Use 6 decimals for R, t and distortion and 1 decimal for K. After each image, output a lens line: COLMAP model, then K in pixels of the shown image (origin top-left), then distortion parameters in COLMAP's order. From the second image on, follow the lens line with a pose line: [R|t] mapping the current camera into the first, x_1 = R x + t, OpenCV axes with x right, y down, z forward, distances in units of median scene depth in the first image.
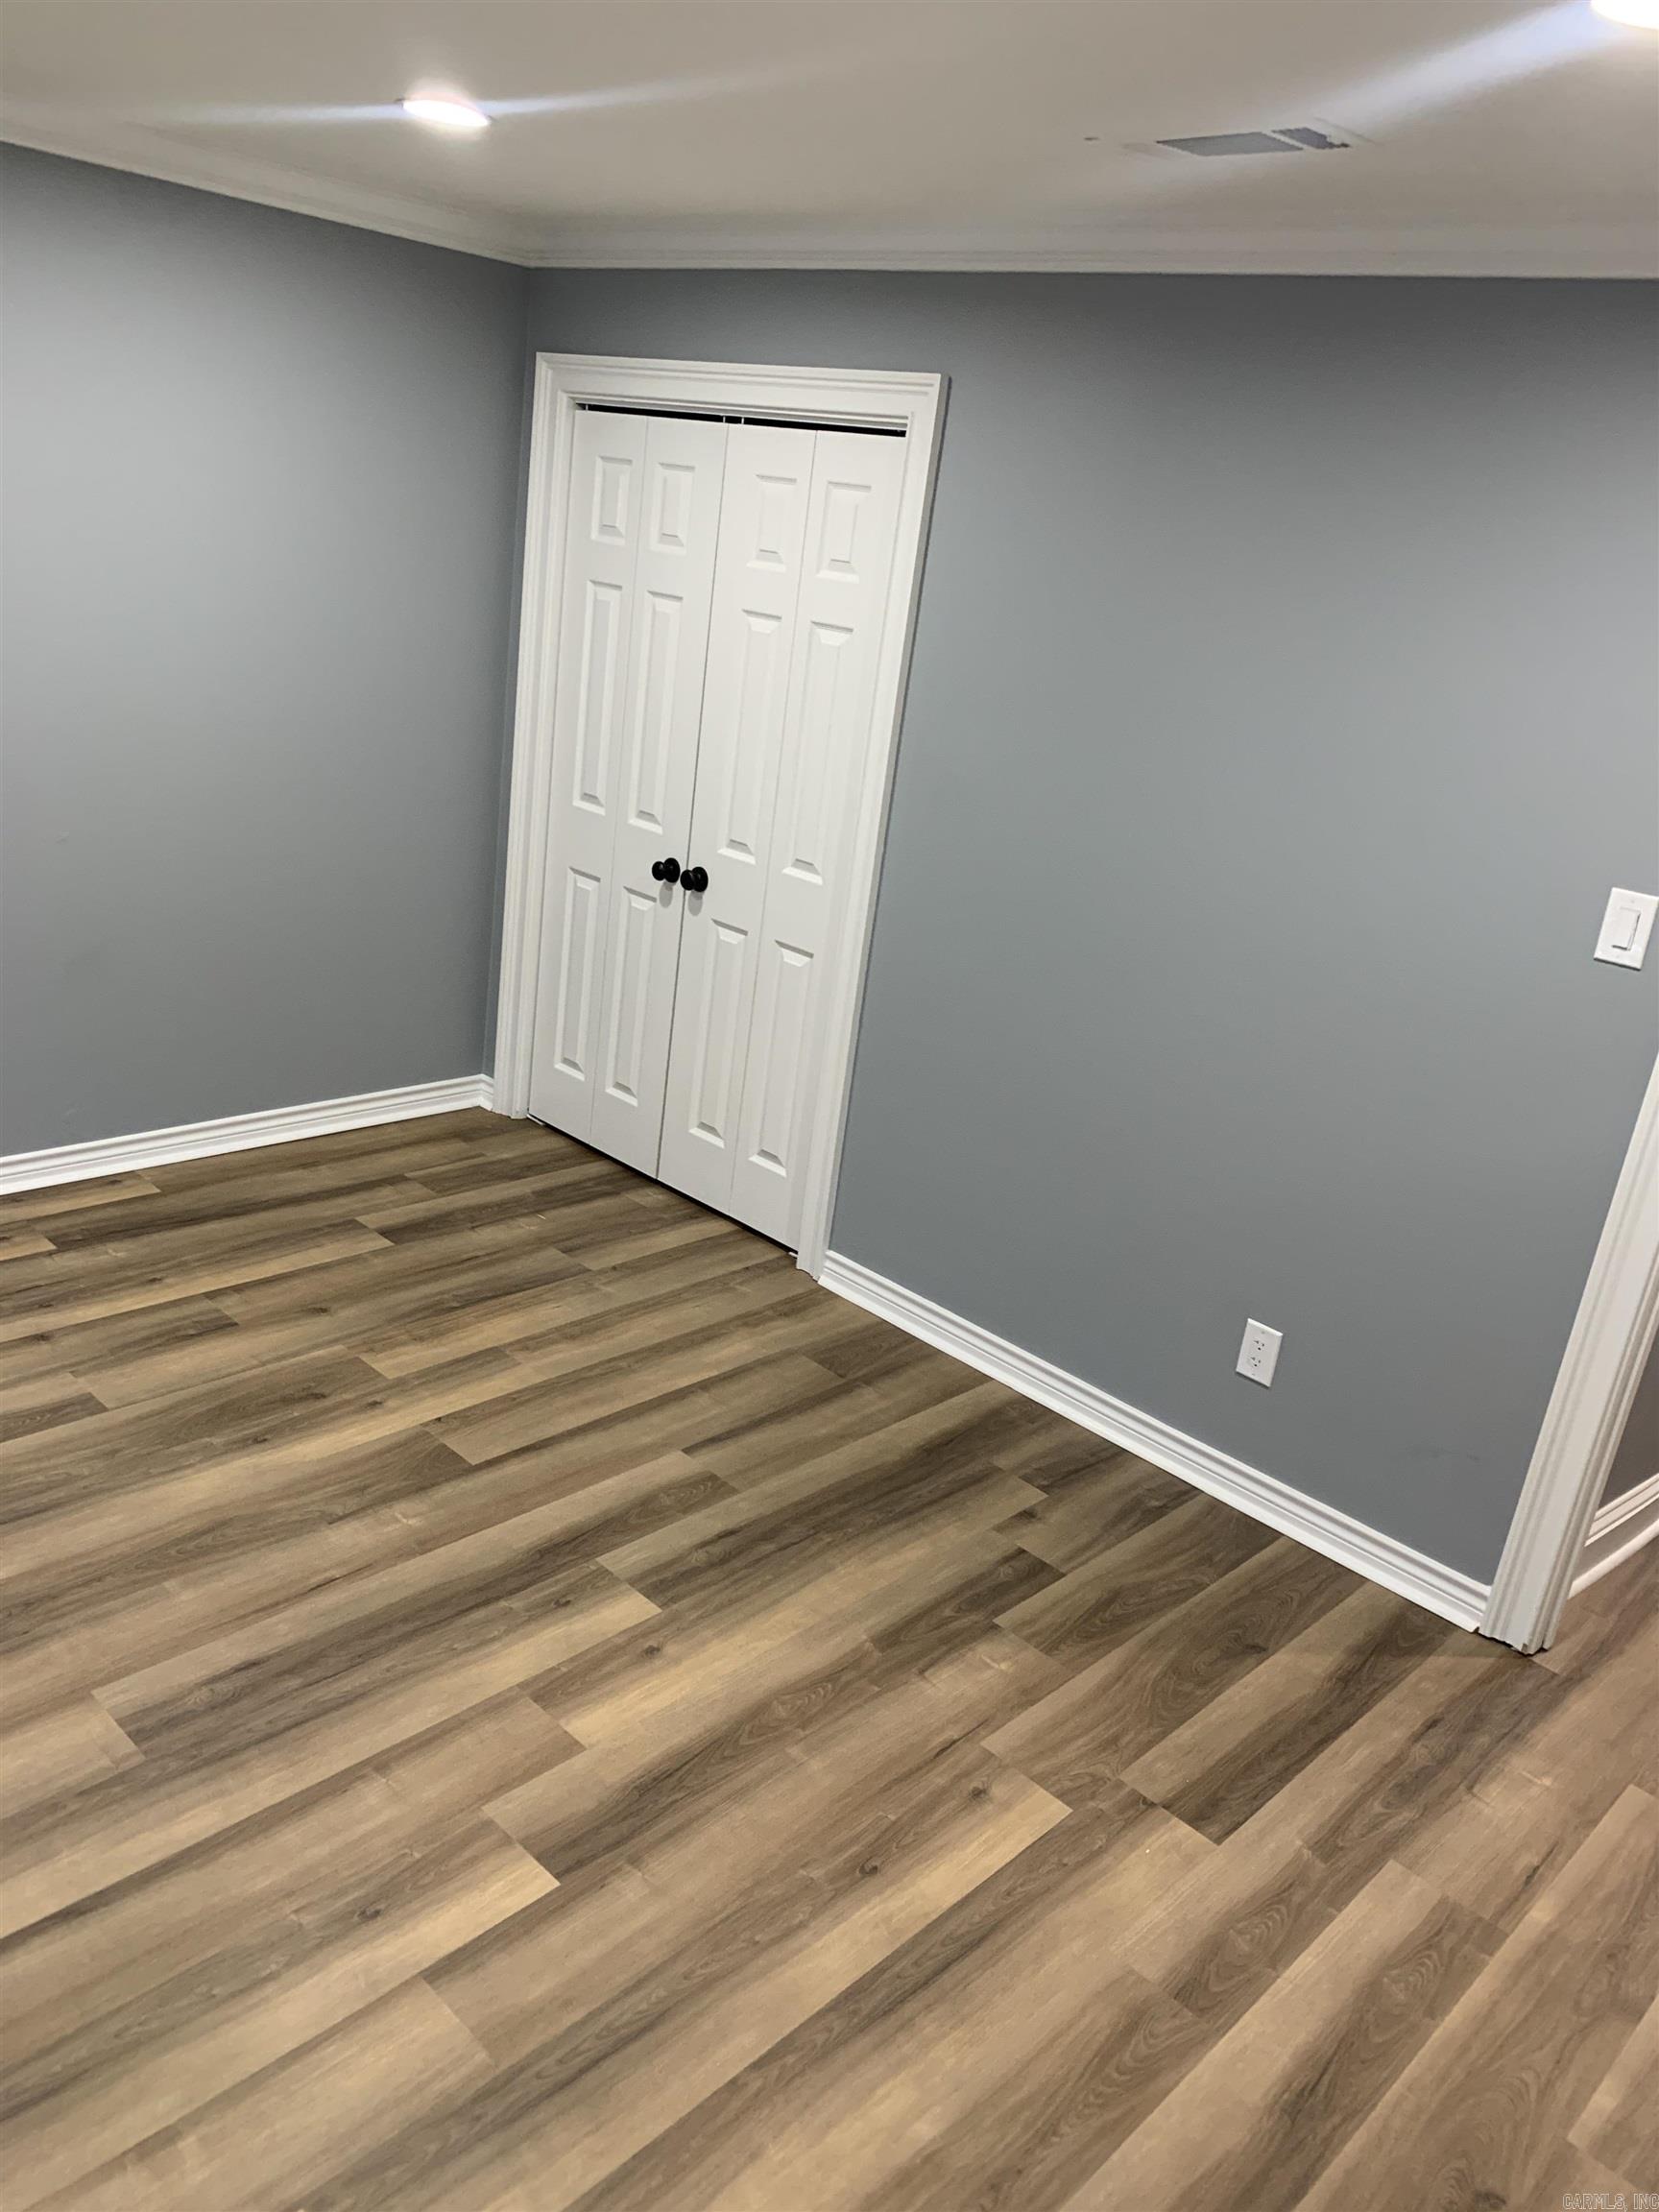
lens RADIAL K [[1675.5, 0, 837.8], [0, 1675.5, 1122.3], [0, 0, 1]] dist [0.047330, -0.061742]
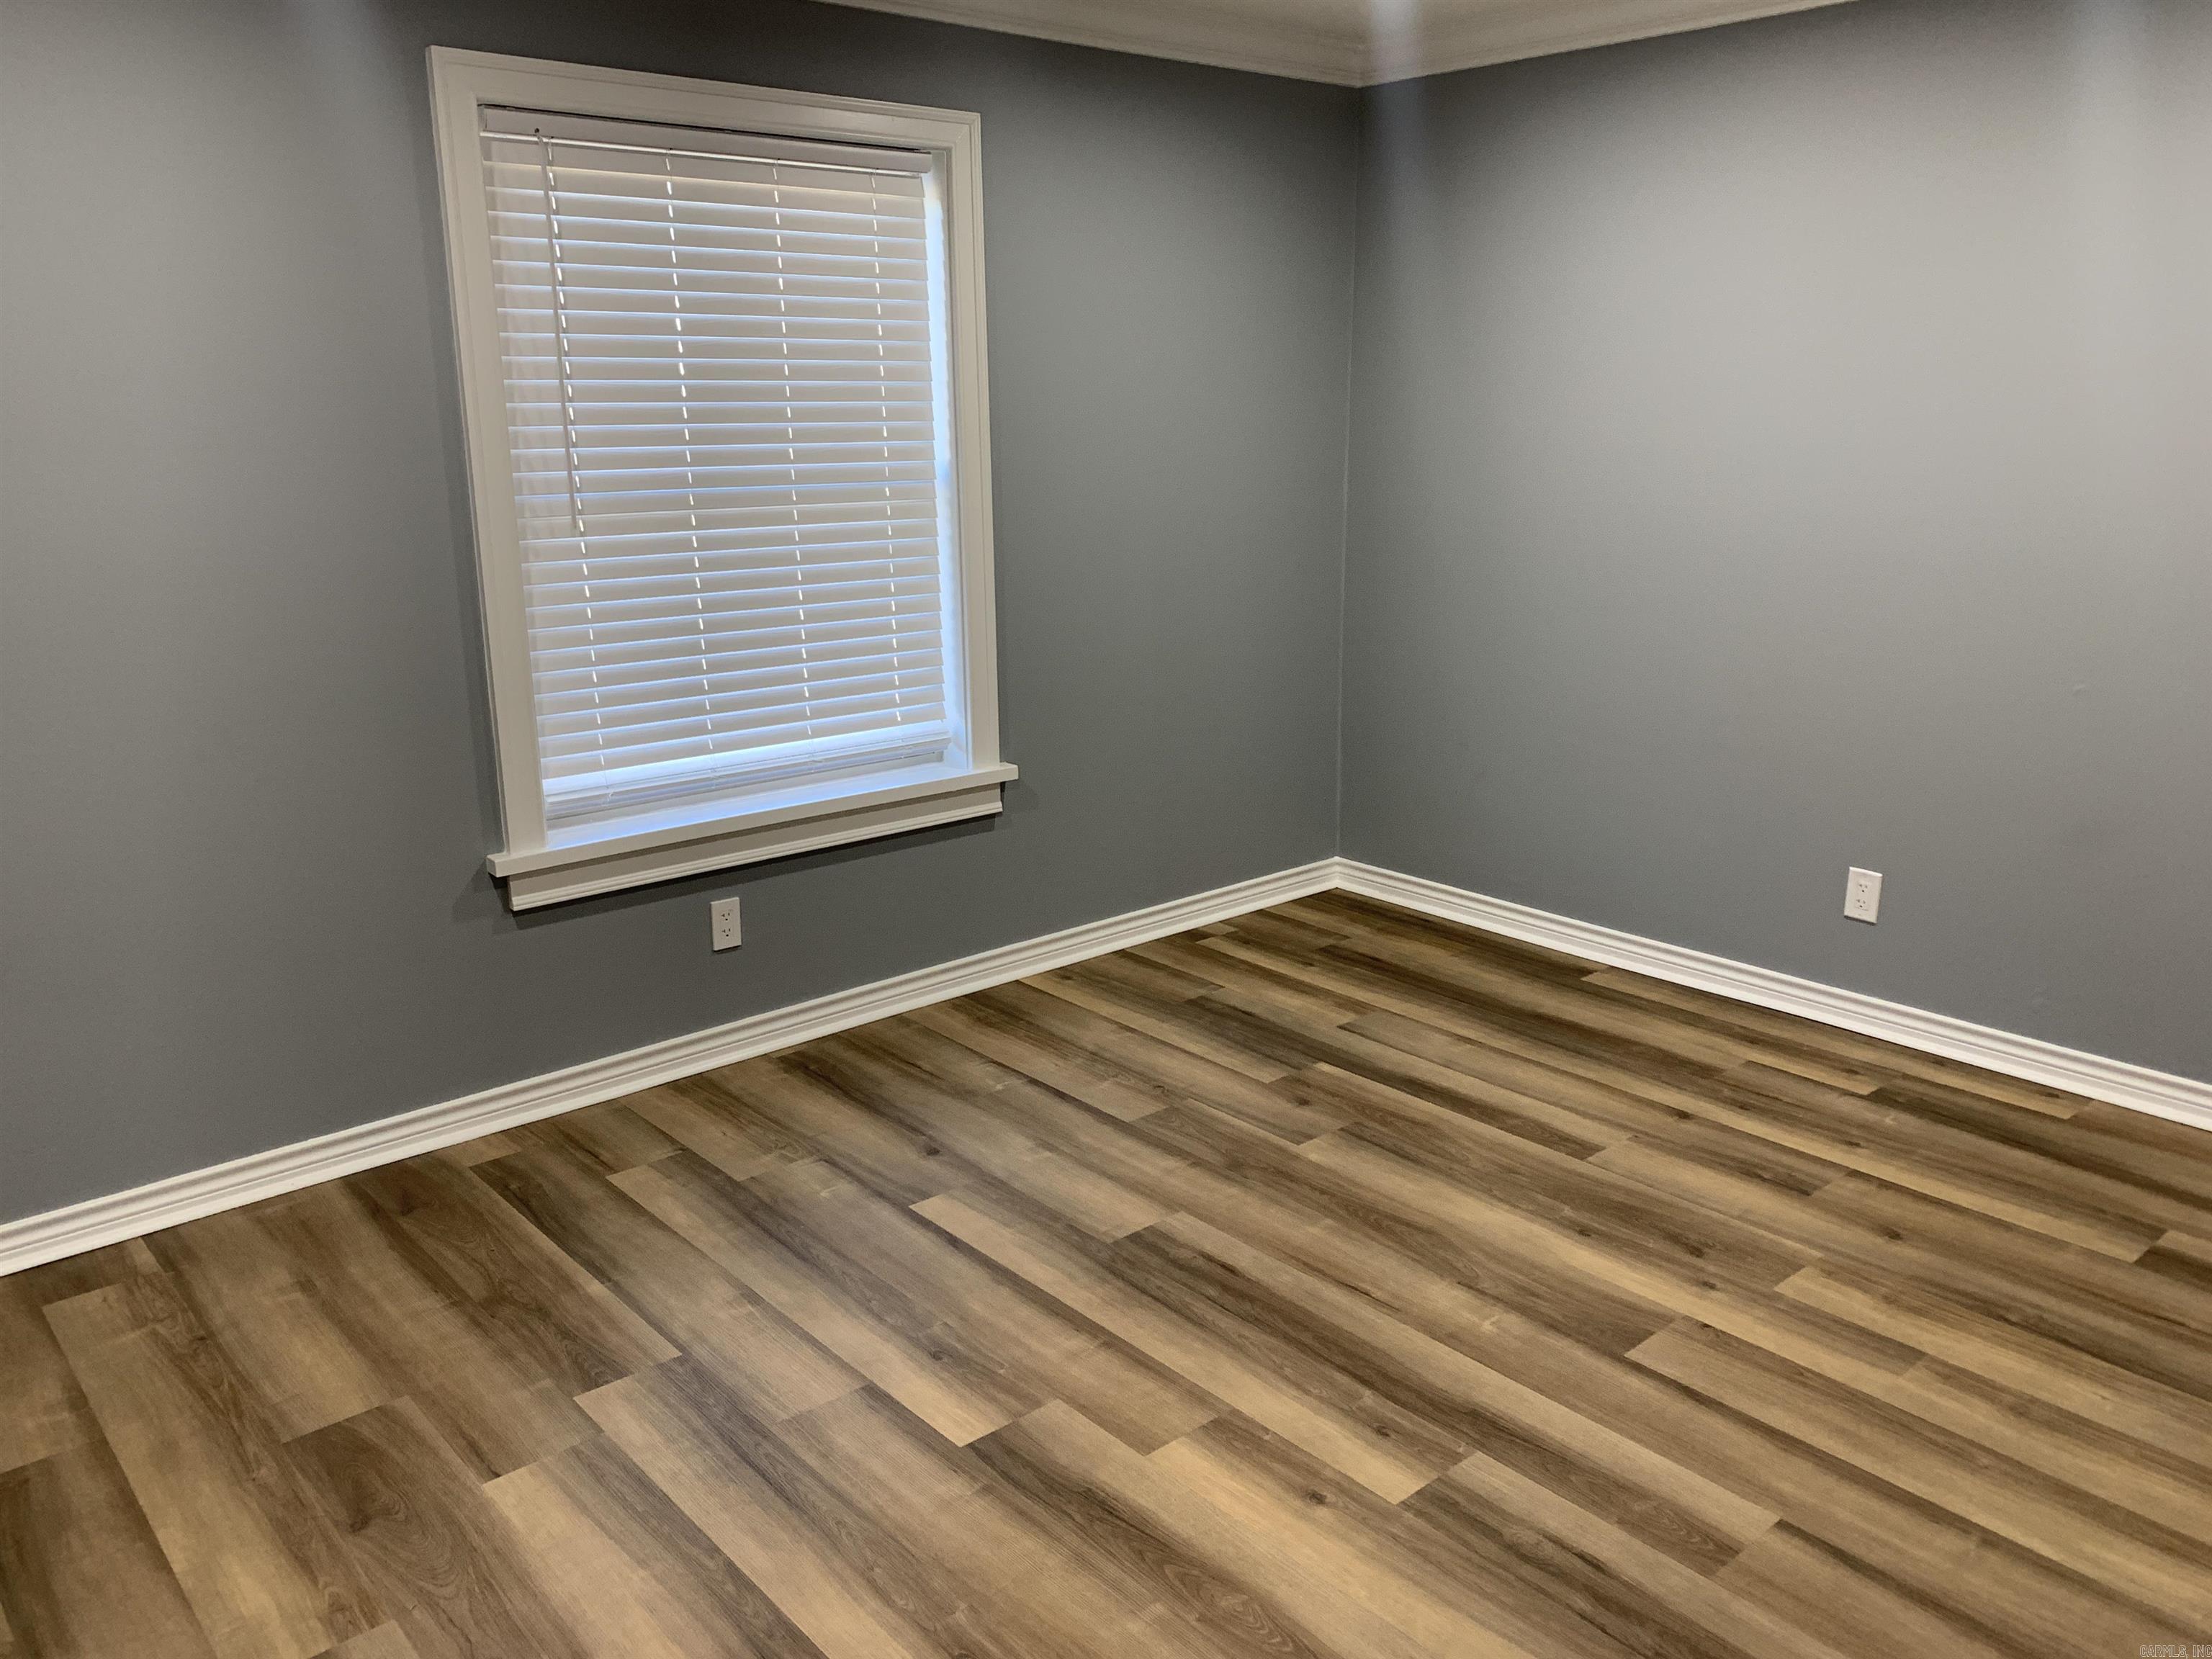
lens RADIAL K [[1675.5, 0, 1119.4], [0, 1675.5, 830.2], [0, 0, 1]] dist [0.047330, -0.061742]
pose [[-0.081982, 0.135354, -0.987400, 0.611383], [-0.341770, 0.926841, 0.155429, -0.084244], [0.936201, 0.350206, -0.029725, 0.722895]]
